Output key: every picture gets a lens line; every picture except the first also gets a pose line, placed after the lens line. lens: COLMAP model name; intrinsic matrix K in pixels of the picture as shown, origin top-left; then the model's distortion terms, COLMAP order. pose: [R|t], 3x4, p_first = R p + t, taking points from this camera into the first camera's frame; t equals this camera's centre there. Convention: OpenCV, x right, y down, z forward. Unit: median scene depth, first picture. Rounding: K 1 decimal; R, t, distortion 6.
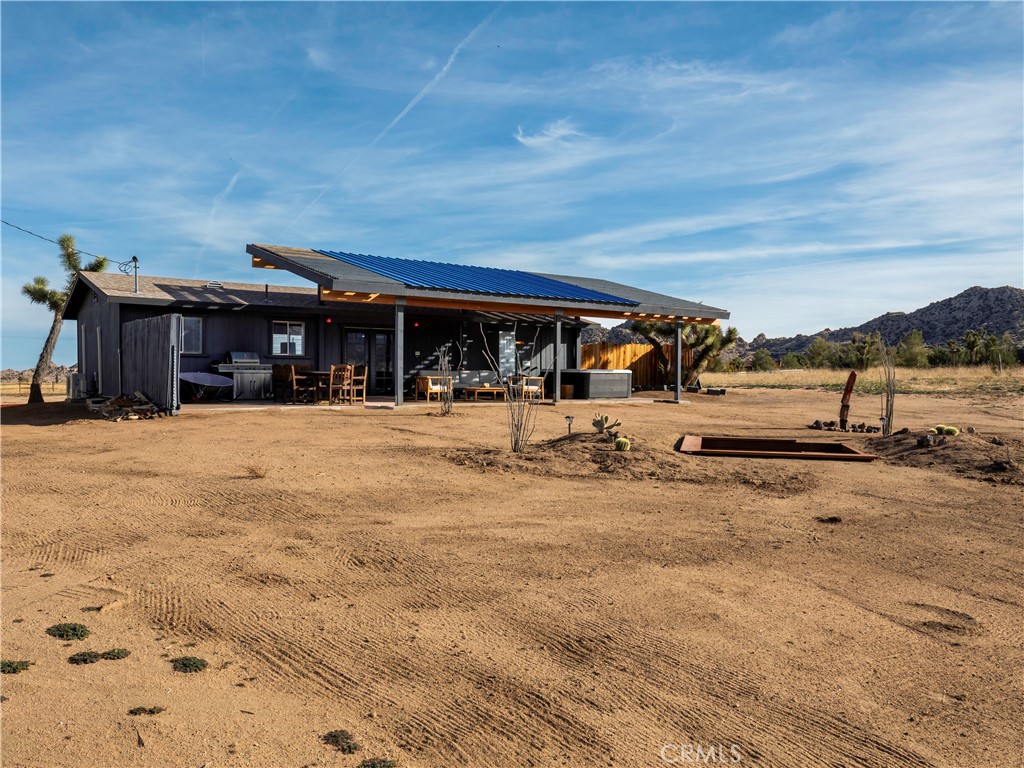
lens RADIAL K [[925.0, 0, 512.0], [0, 925.0, 384.0], [0, 0, 1]] dist [-0.036497, -0.000763]
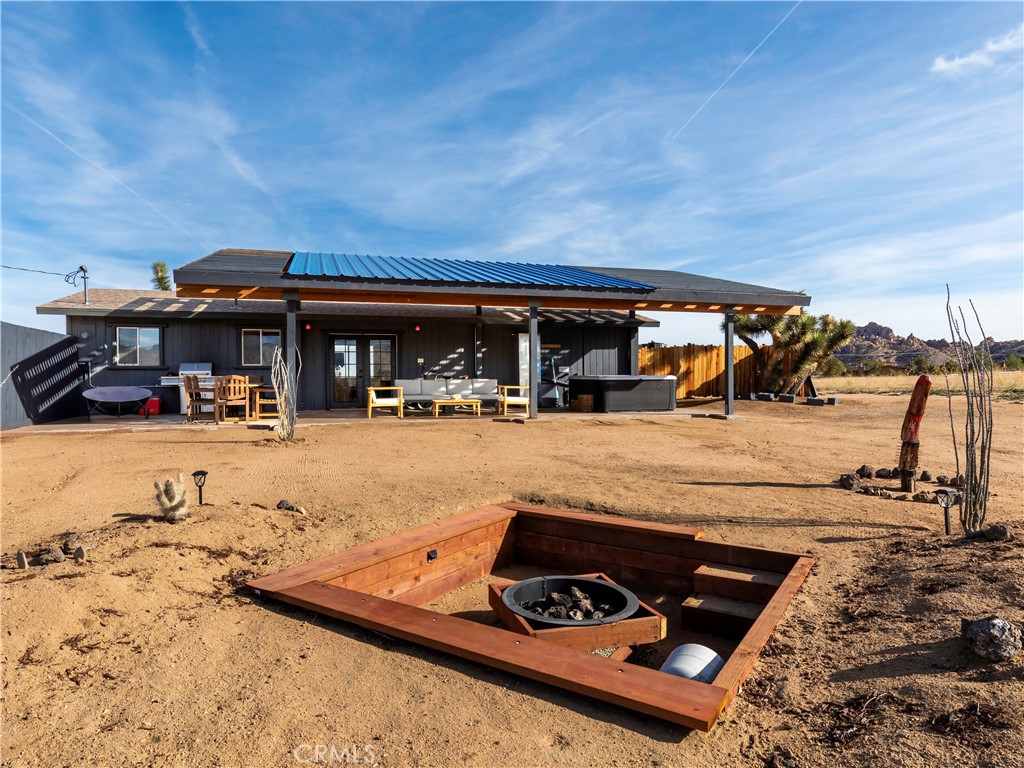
lens RADIAL K [[674.9, 0, 512.0], [0, 674.9, 384.0], [0, 0, 1]] dist [-0.009612, -0.004231]
pose [[0.928662, -0.009816, -0.370798, 0.222564], [0.008018, 0.999947, -0.006390, -0.005652], [0.370842, 0.002961, 0.928691, 0.421493]]
